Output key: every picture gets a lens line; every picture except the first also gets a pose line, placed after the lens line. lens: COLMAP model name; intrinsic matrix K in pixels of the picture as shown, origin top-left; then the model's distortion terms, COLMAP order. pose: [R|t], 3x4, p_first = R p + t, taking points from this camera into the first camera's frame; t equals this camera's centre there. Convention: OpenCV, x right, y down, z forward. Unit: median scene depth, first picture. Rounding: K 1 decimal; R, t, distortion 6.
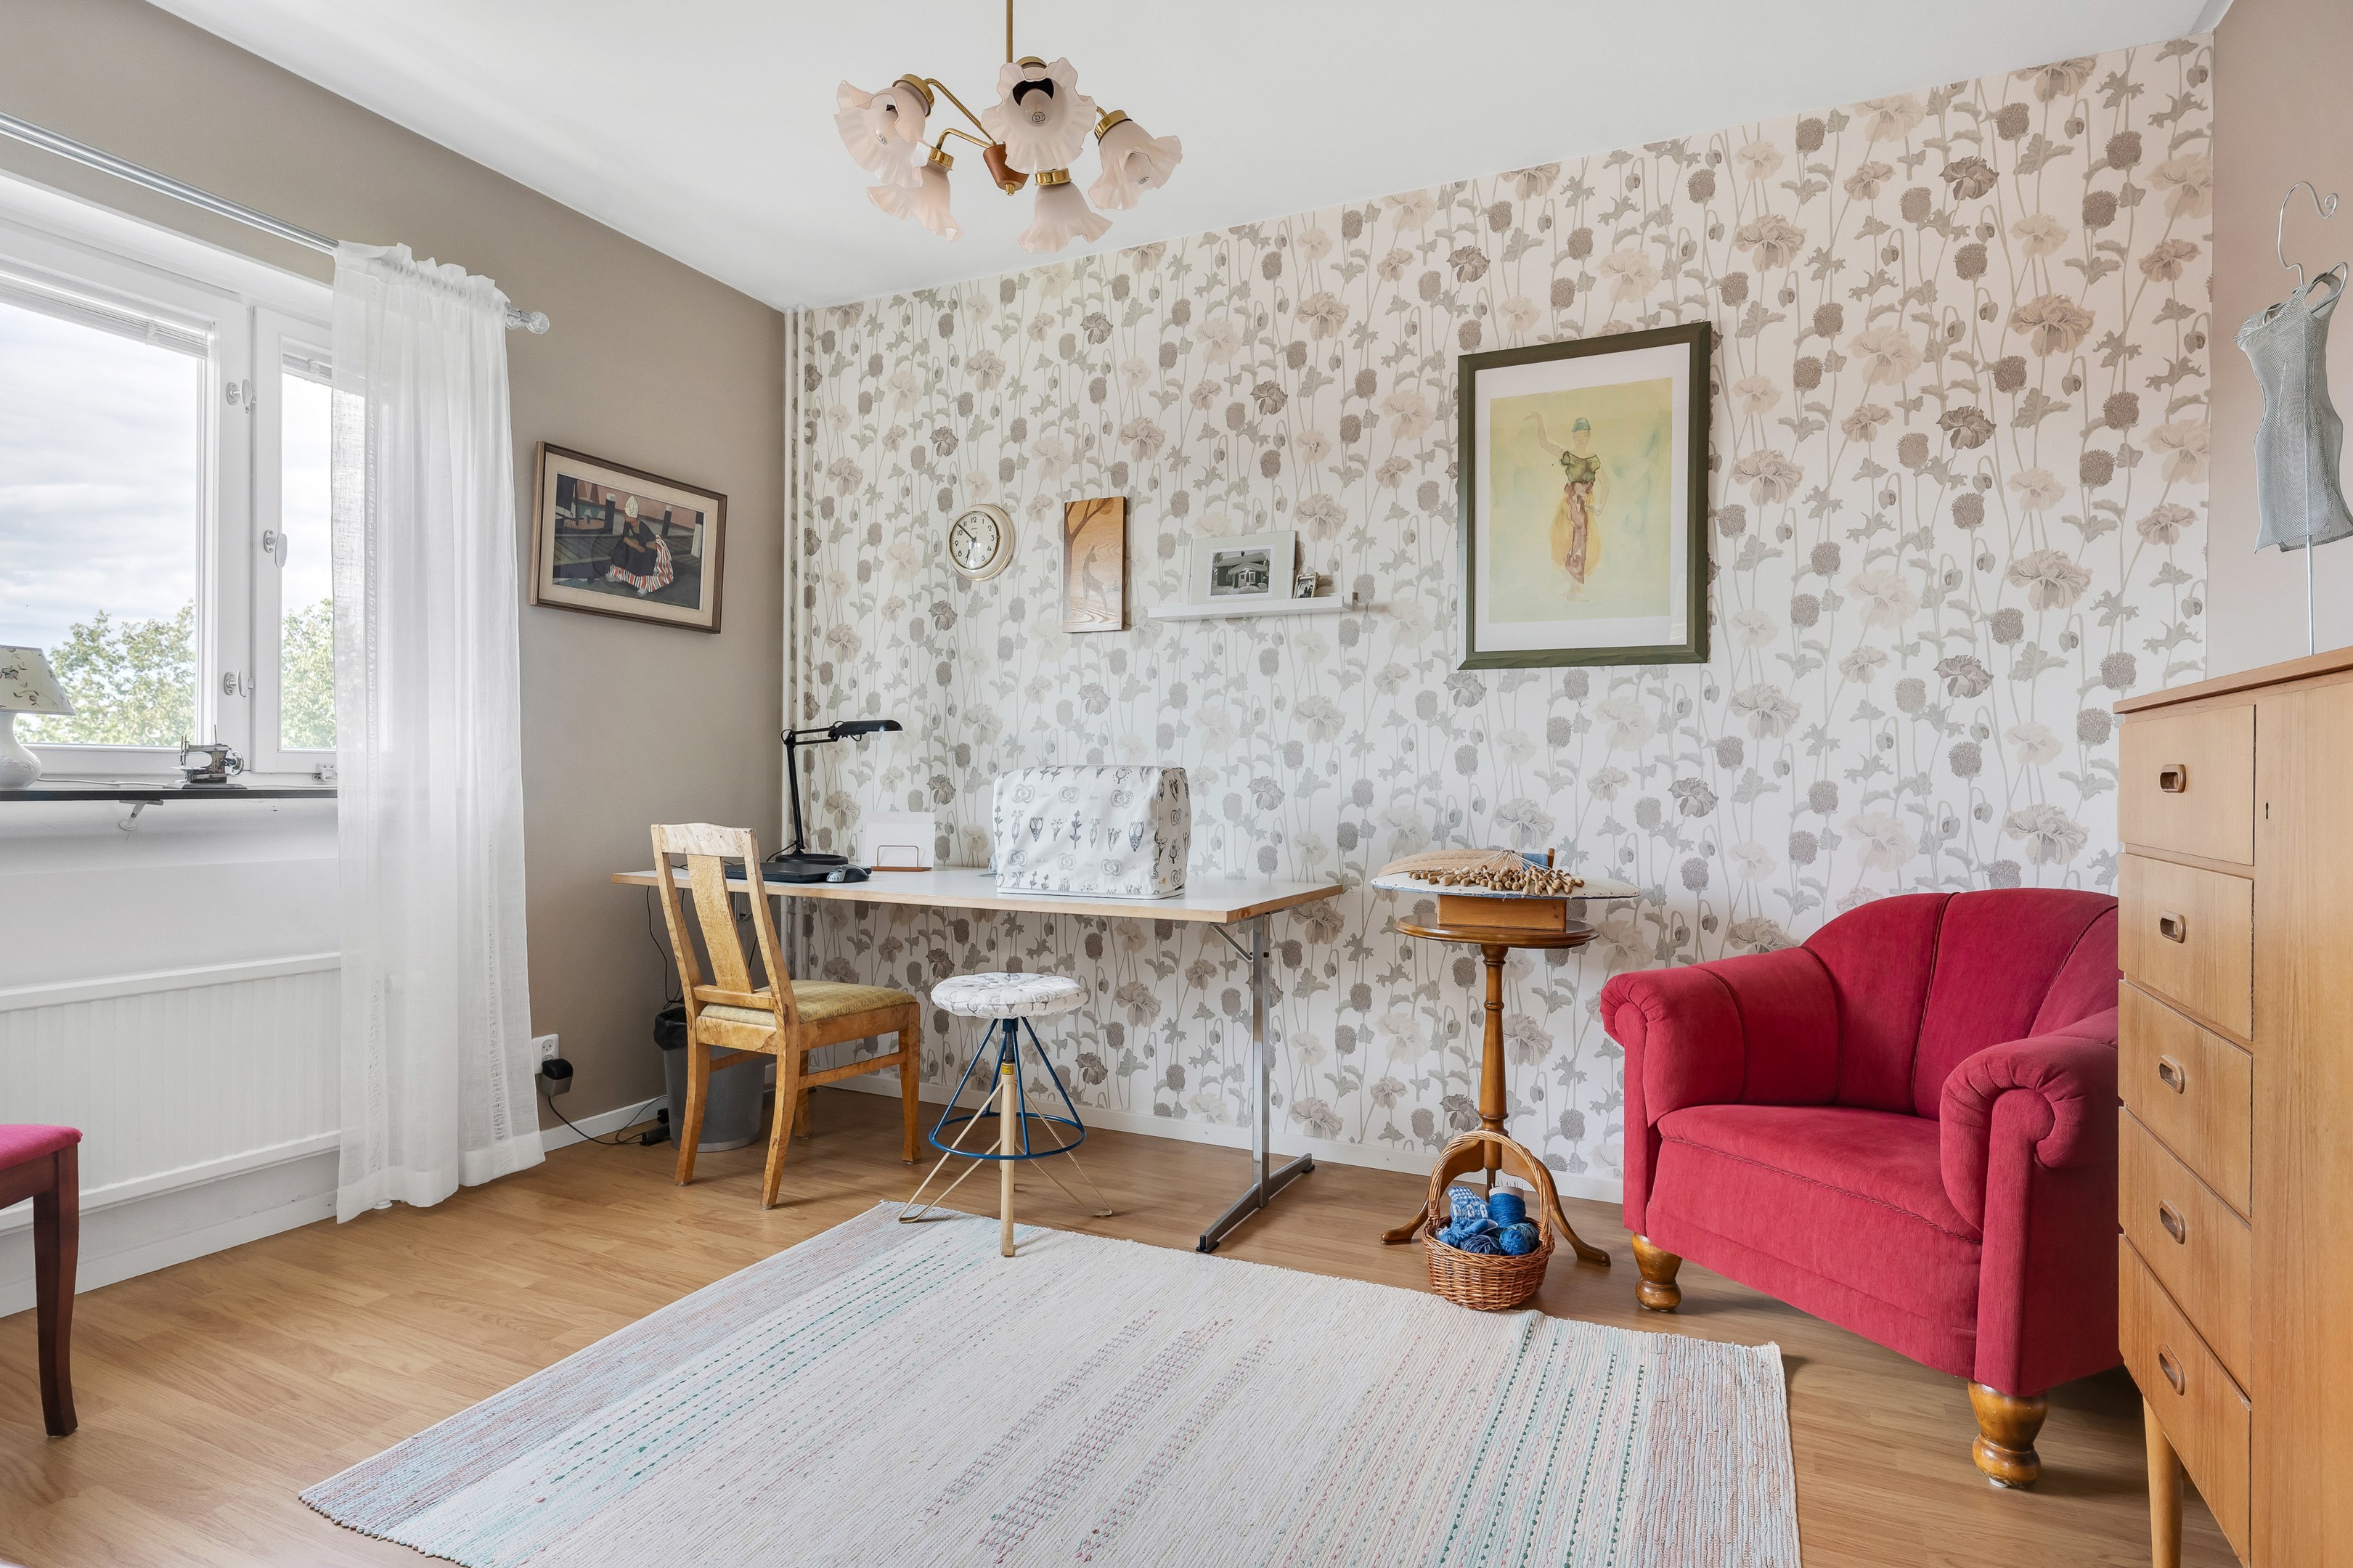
lens RADIAL K [[1224.1, 0, 1176.8], [0, 1224.1, 783.9], [0, 0, 1]] dist [-0.002678, 0.000155]
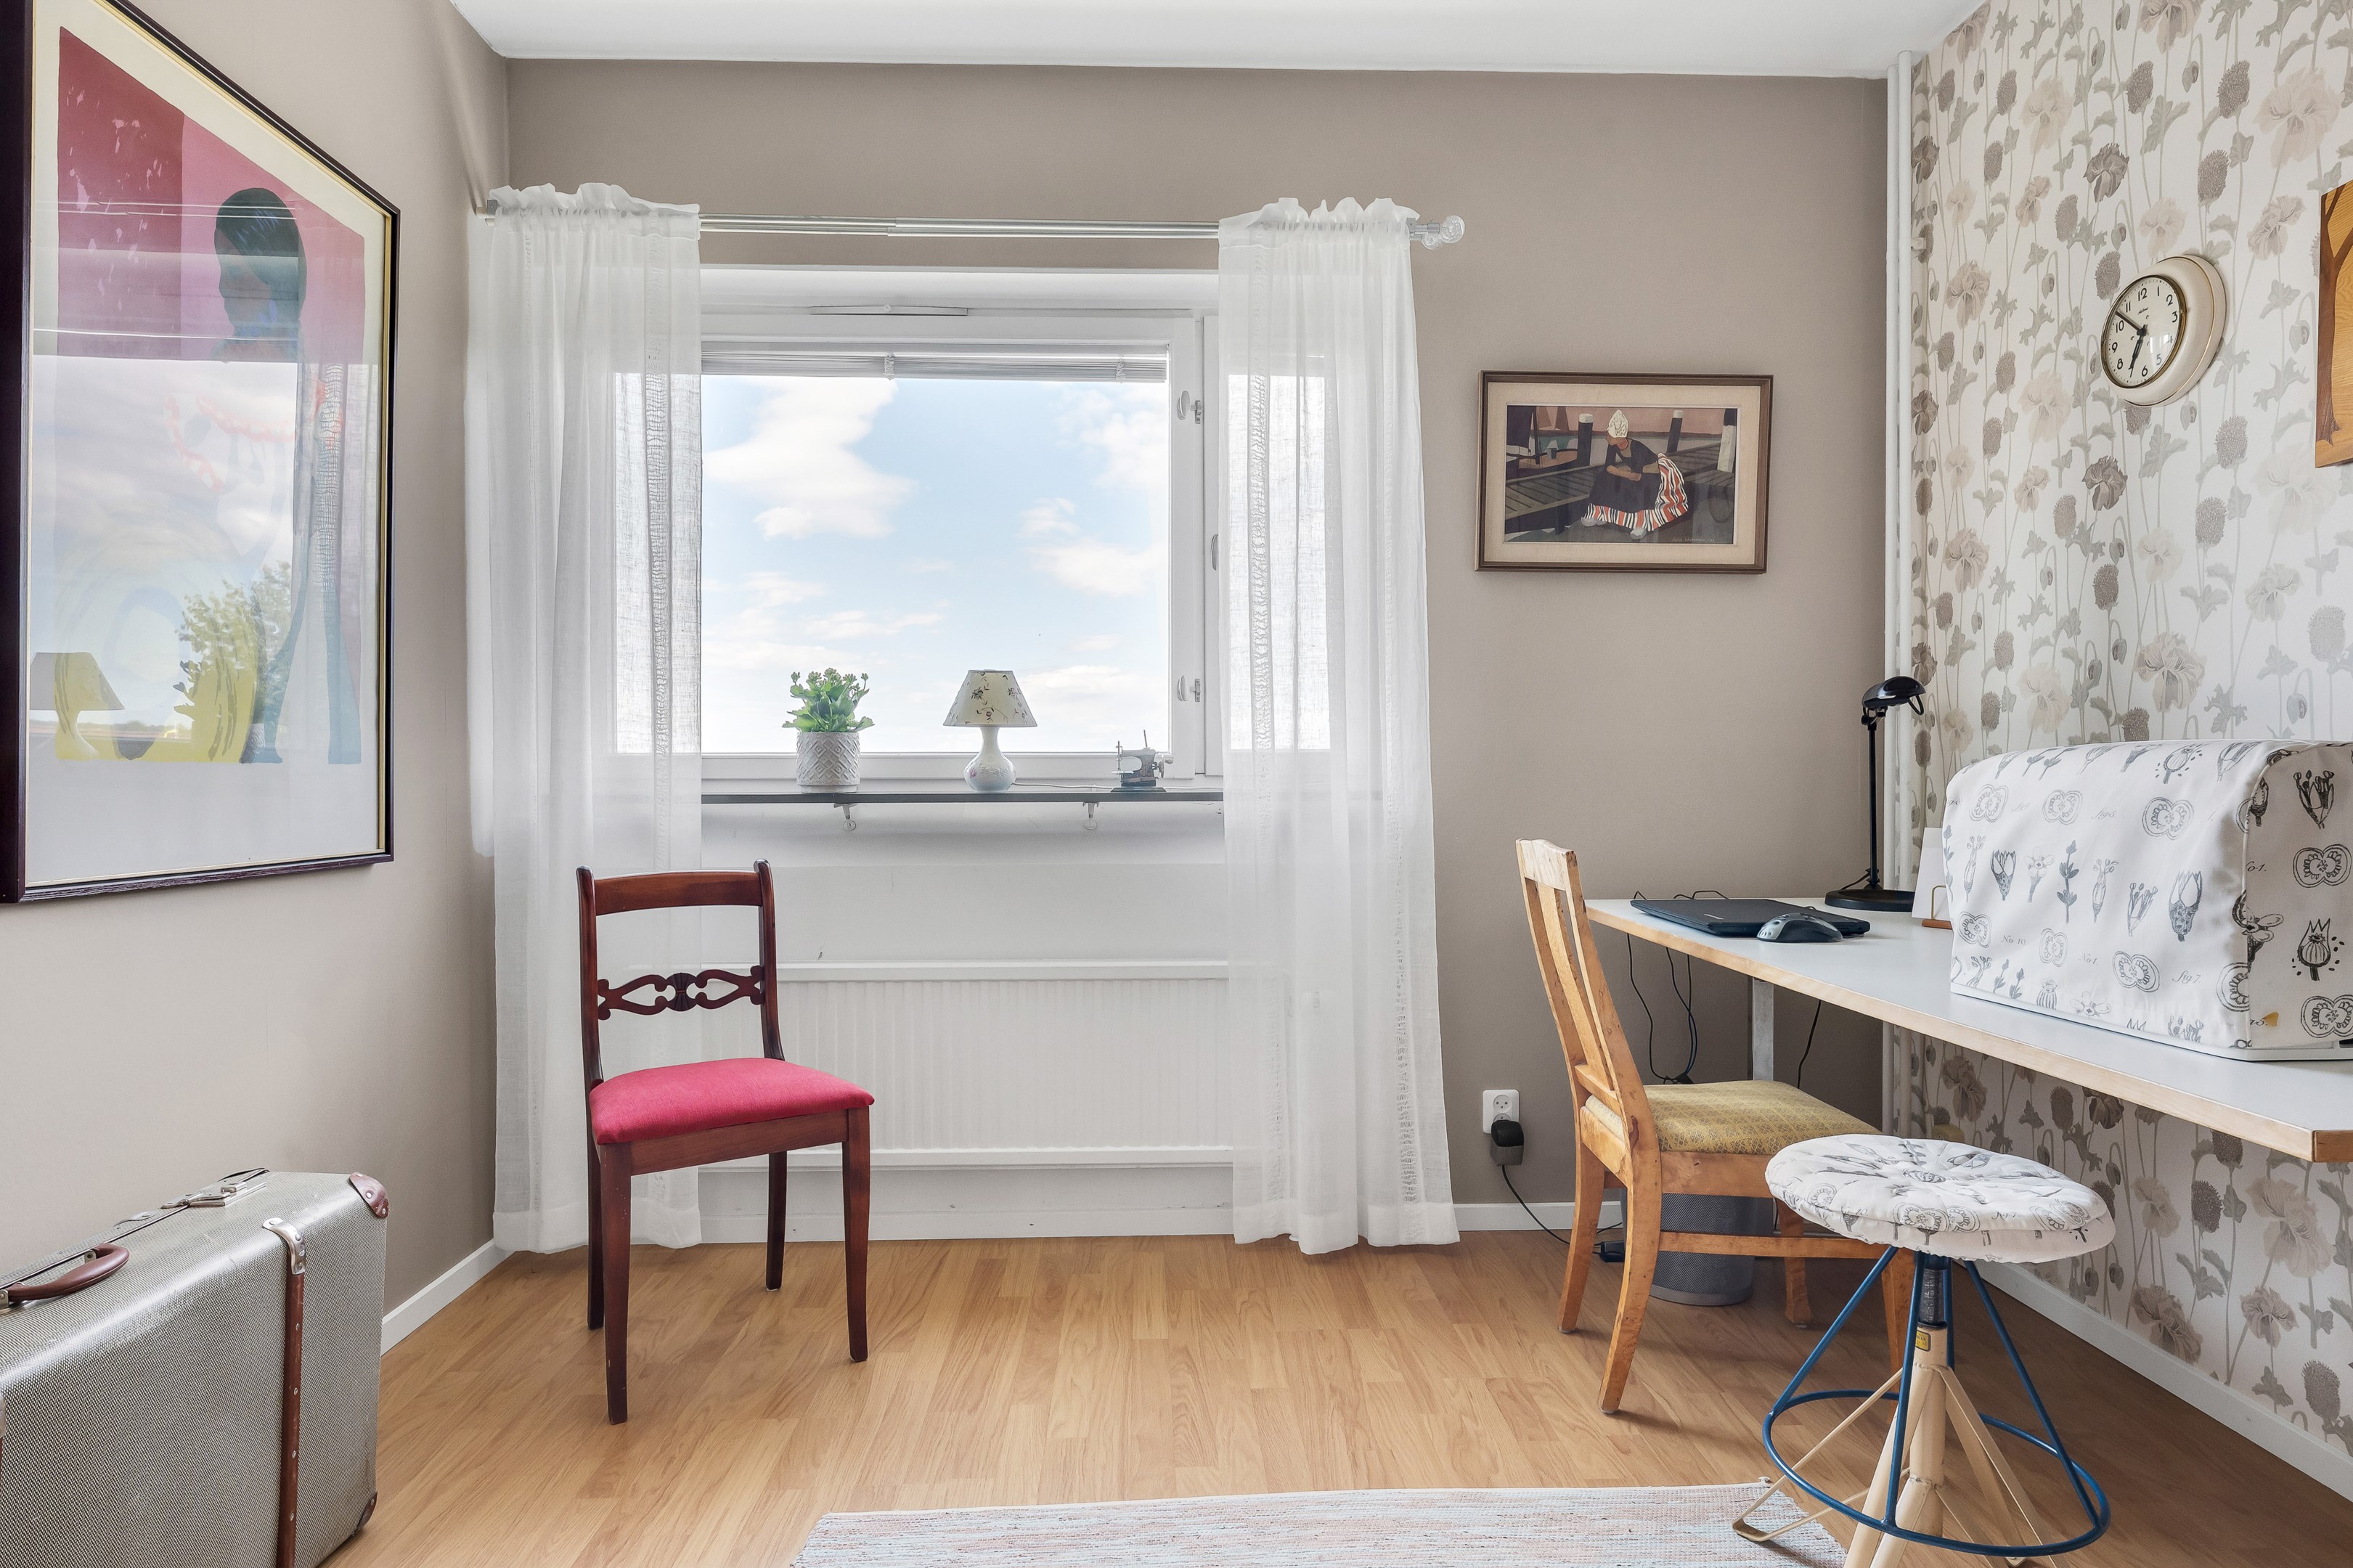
lens RADIAL K [[1333.4, 0, 1178.4], [0, 1333.4, 788.8], [0, 0, 1]] dist [0.004286, 0.000770]
pose [[0.456467, 0.000512, -0.889740, 0.190921], [0.004796, 0.999984, 0.003036, -0.001190], [0.889727, -0.005653, 0.456457, 0.402934]]
